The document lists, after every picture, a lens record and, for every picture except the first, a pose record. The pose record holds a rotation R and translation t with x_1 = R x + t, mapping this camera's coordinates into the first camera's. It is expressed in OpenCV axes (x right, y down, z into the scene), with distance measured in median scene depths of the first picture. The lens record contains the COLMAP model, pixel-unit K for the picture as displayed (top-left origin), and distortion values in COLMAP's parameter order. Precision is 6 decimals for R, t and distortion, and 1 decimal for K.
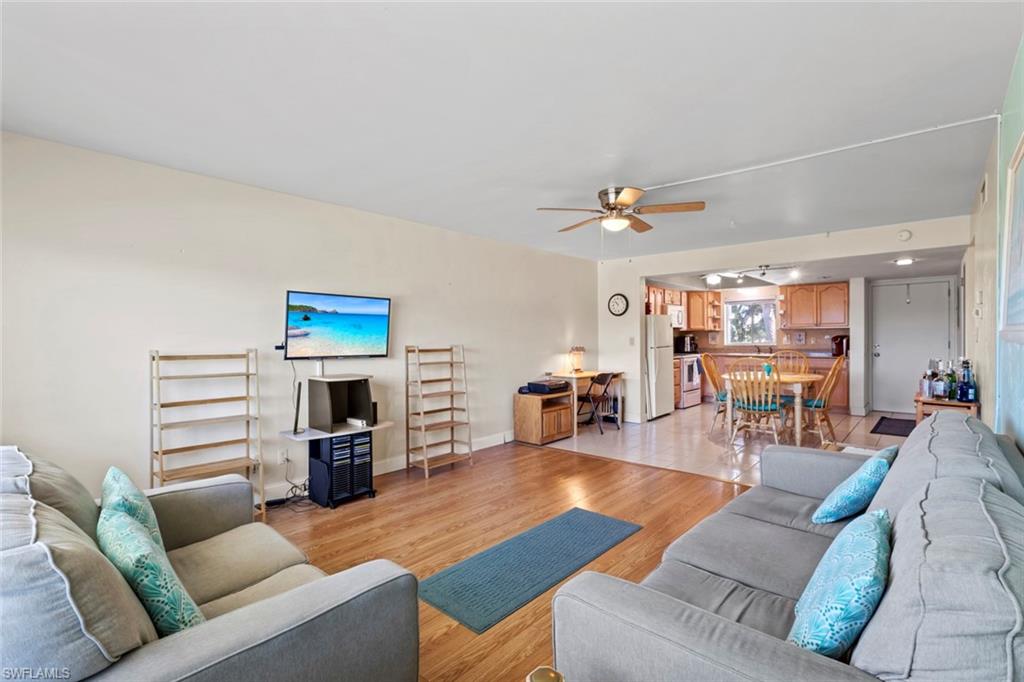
lens RADIAL K [[473.4, 0, 512.0], [0, 473.4, 341.0], [0, 0, 1]] dist [-0.000235, 0.000306]
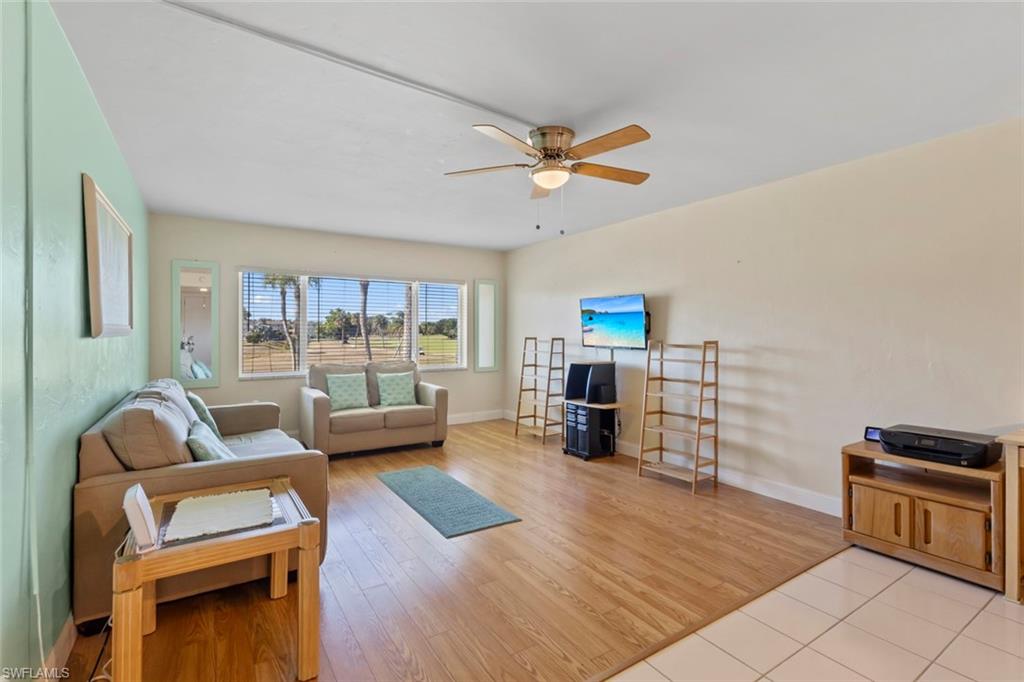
lens RADIAL K [[472.4, 0, 513.5], [0, 472.4, 333.7], [0, 0, 1]] dist [0.000884, 0.000892]
pose [[-0.262766, 0.011163, -0.964795, 0.498366], [-0.007136, 0.999883, 0.013513, -0.009127], [0.964833, 0.010435, -0.262656, 0.601659]]
